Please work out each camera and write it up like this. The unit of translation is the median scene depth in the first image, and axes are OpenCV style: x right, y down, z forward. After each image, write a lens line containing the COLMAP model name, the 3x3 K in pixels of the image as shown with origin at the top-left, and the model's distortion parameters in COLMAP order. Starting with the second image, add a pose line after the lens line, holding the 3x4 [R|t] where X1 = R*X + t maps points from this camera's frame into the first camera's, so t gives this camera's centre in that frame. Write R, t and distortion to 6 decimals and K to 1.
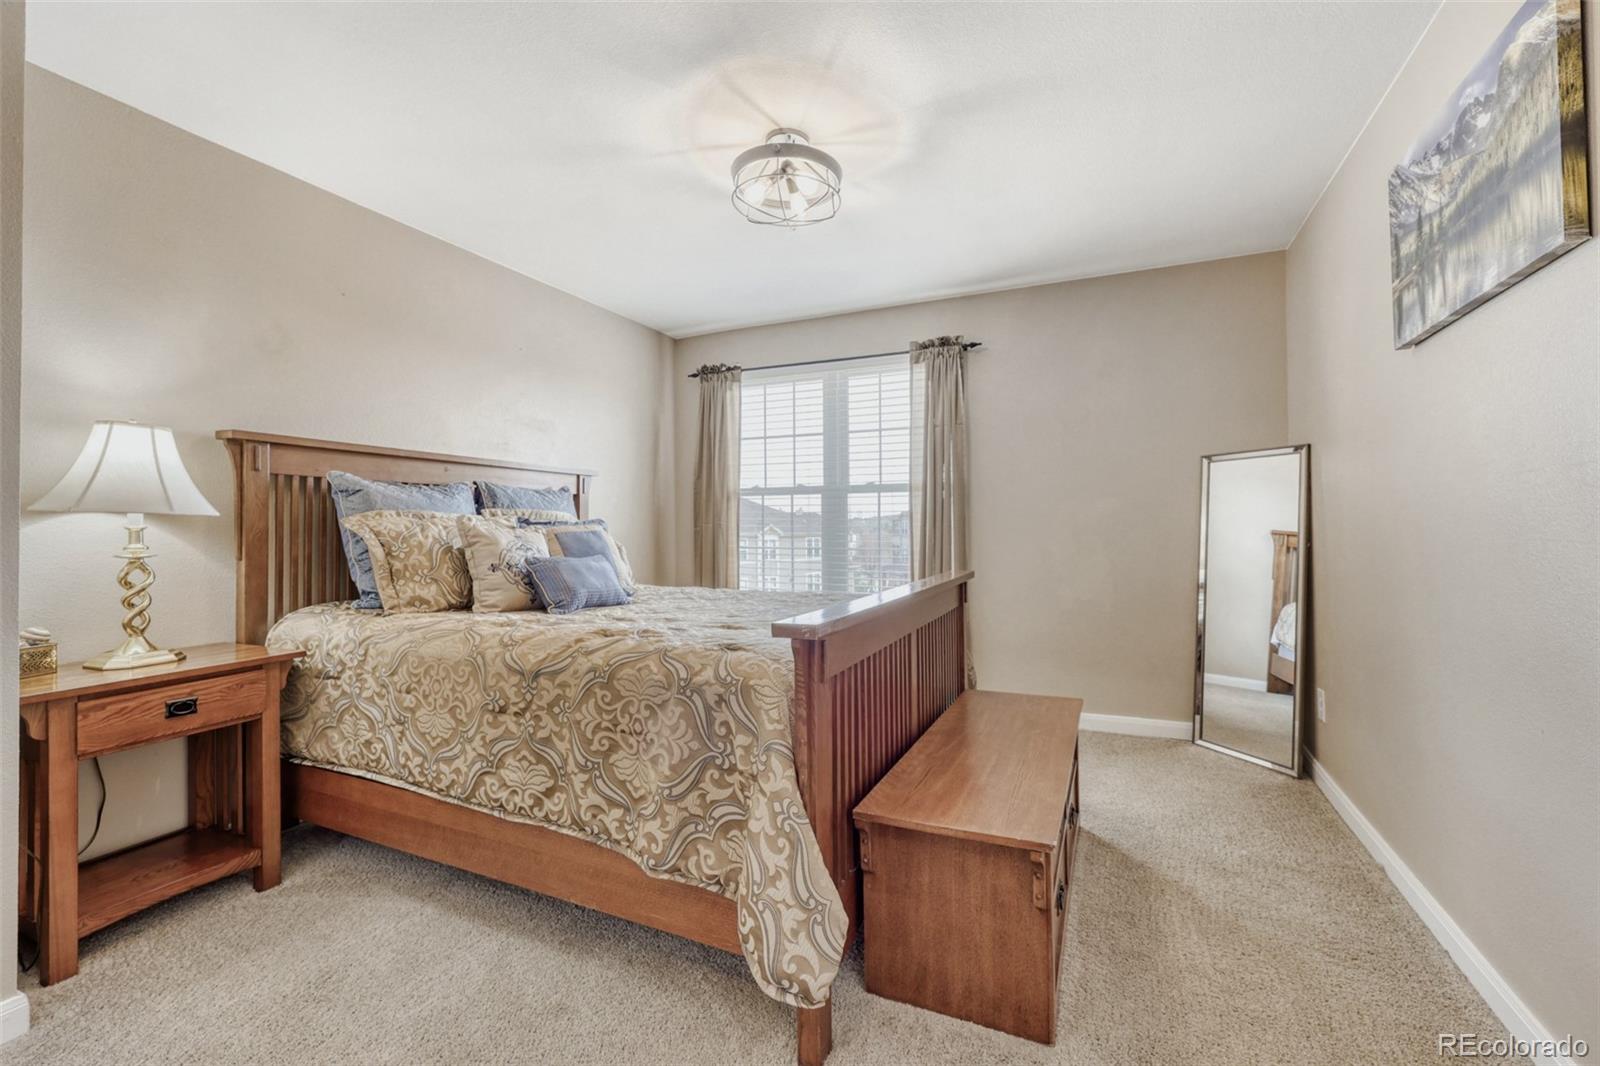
lens RADIAL K [[671.0, 0, 802.9], [0, 671.0, 528.2], [0, 0, 1]] dist [-0.000502, -0.000165]
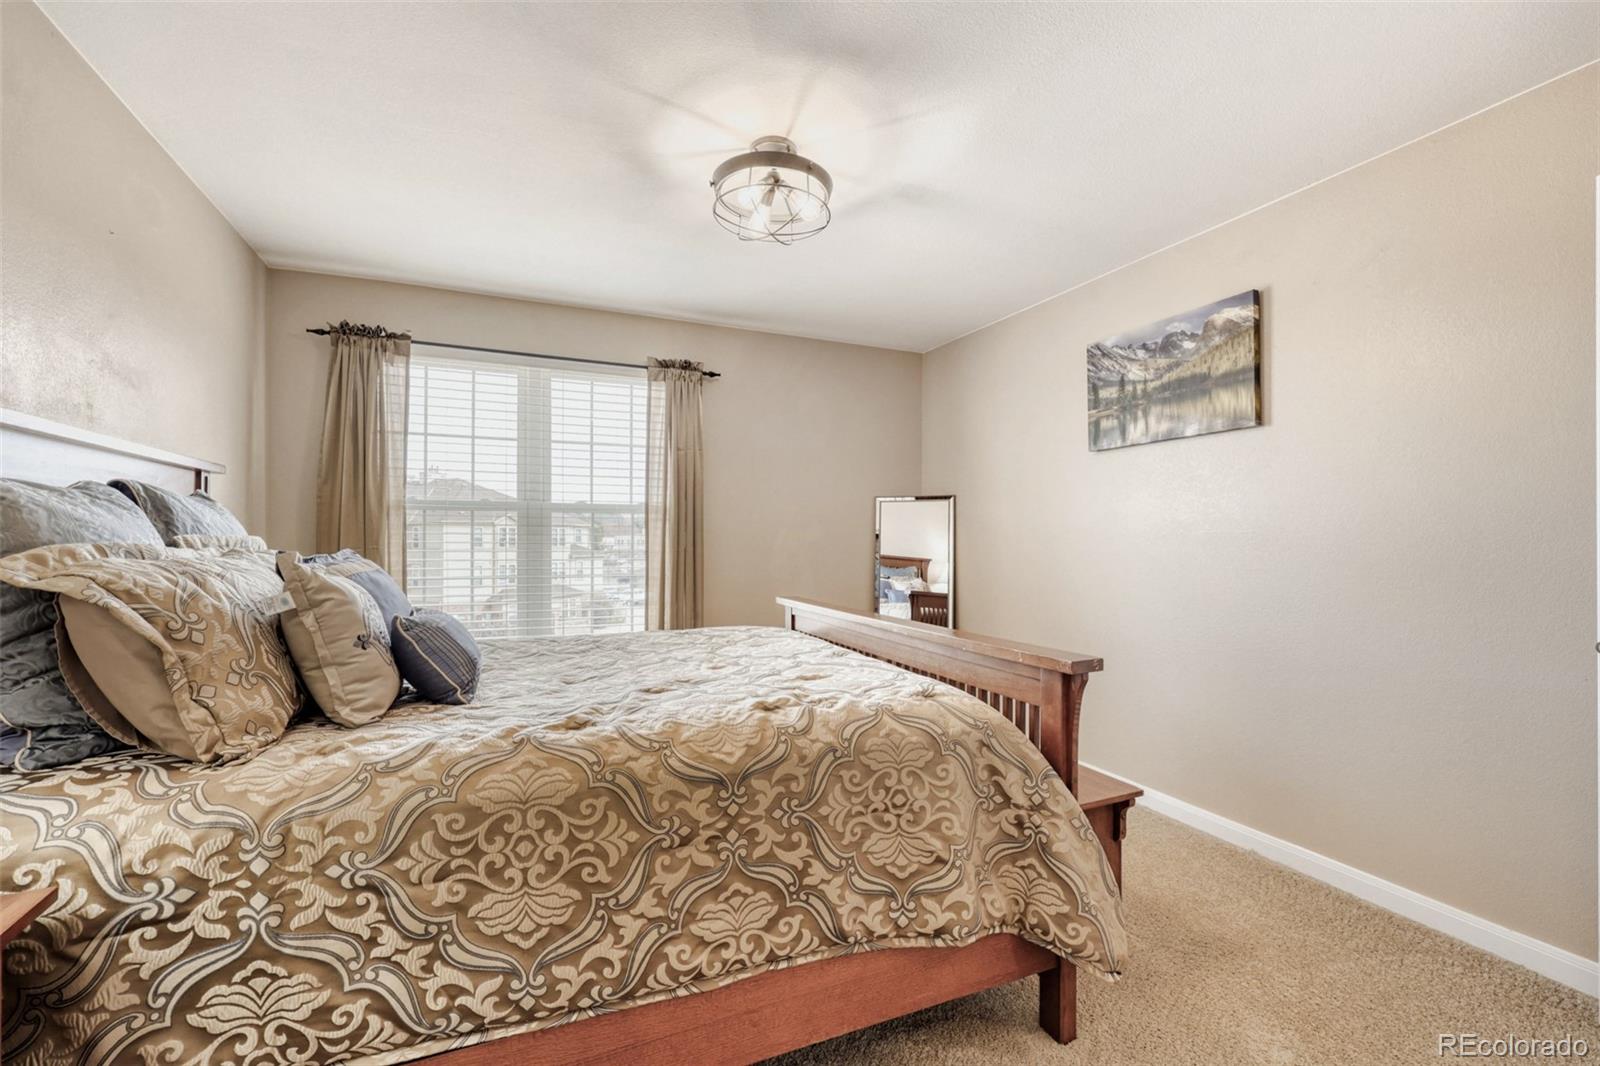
lens RADIAL K [[685.5, 0, 792.2], [0, 685.5, 537.7], [0, 0, 1]] dist [0.001055, 0.000545]
pose [[0.662006, 0.004349, 0.749486, -0.848304], [-0.004838, 0.999987, -0.001529, -0.043662], [-0.749483, -0.002613, 0.662019, 0.408827]]
